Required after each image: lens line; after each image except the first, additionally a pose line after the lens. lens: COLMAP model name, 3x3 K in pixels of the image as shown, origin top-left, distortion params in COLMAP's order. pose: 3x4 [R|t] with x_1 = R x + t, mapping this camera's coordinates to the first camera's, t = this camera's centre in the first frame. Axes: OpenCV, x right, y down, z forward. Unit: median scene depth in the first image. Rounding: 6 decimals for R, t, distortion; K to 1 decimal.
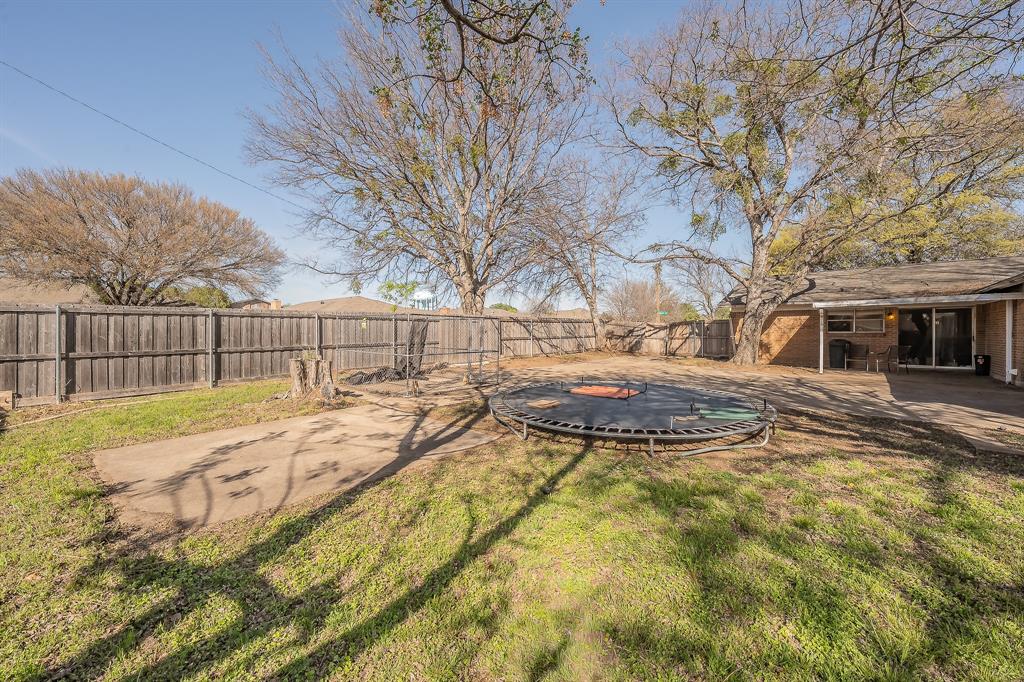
lens RADIAL K [[406.5, 0, 498.2], [0, 406.5, 337.3], [0, 0, 1]] dist [-0.002378, -0.000241]
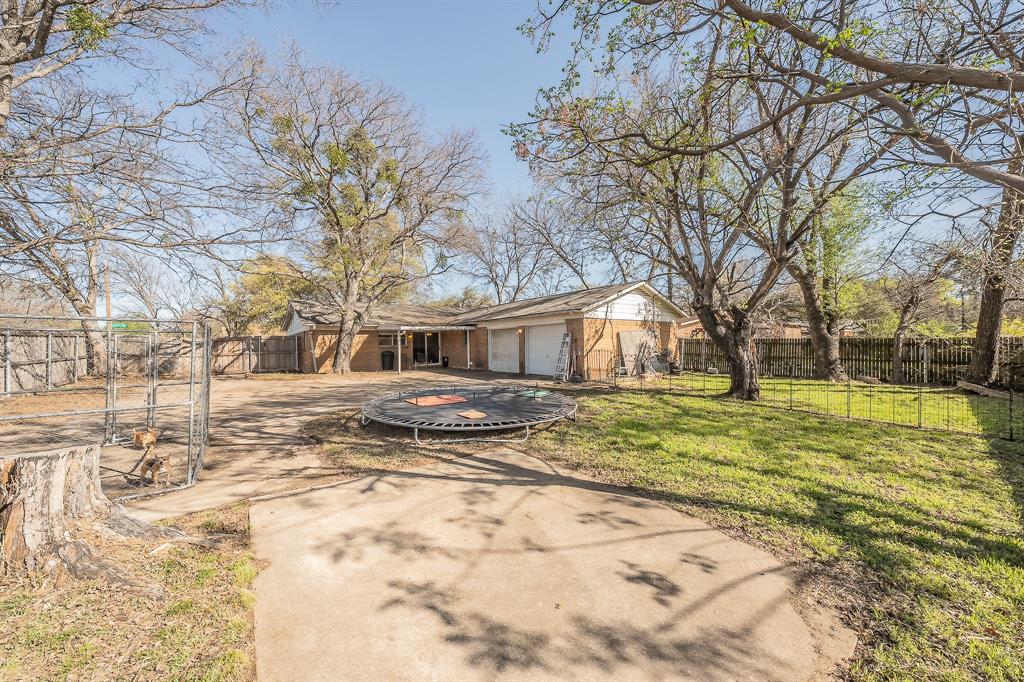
lens RADIAL K [[347.0, 0, 512.8], [0, 347.0, 337.7], [0, 0, 1]] dist [-0.001204, -0.000140]
pose [[0.171851, 0.010176, 0.985070, -0.251491], [0.027377, 0.999511, -0.015101, -0.008474], [-0.984743, 0.029563, 0.171488, 0.229219]]
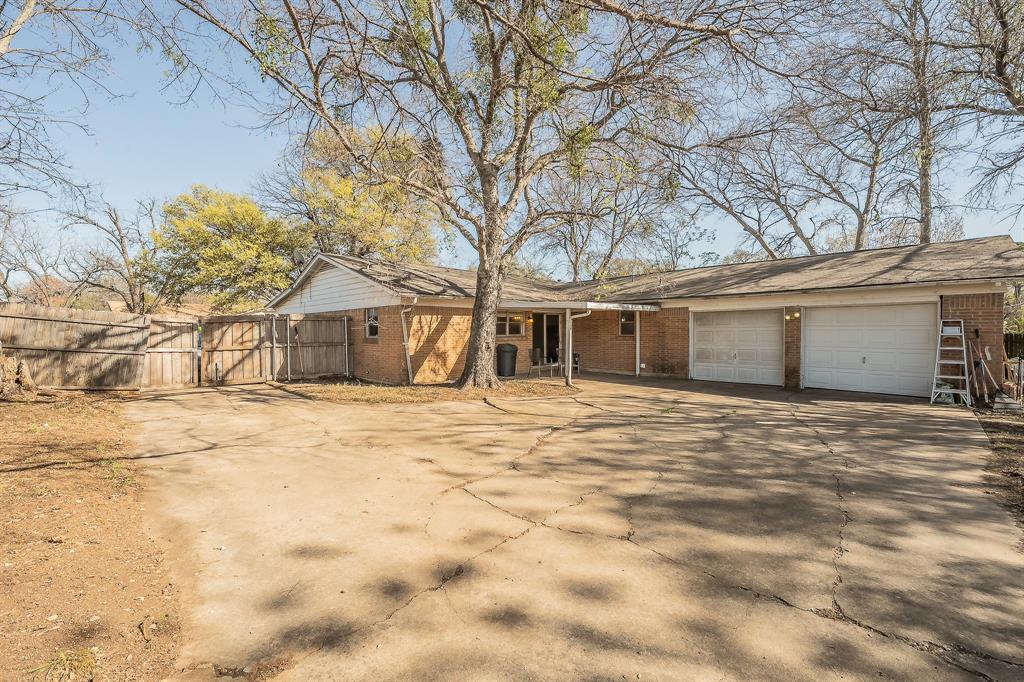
lens RADIAL K [[409.7, 0, 505.5], [0, 409.7, 329.3], [0, 0, 1]] dist [0.000644, 0.000051]
pose [[0.051410, 0.001722, 0.998676, -0.046927], [0.011645, 0.999929, -0.002323, -0.018554], [-0.998610, 0.011749, 0.051386, 0.687543]]
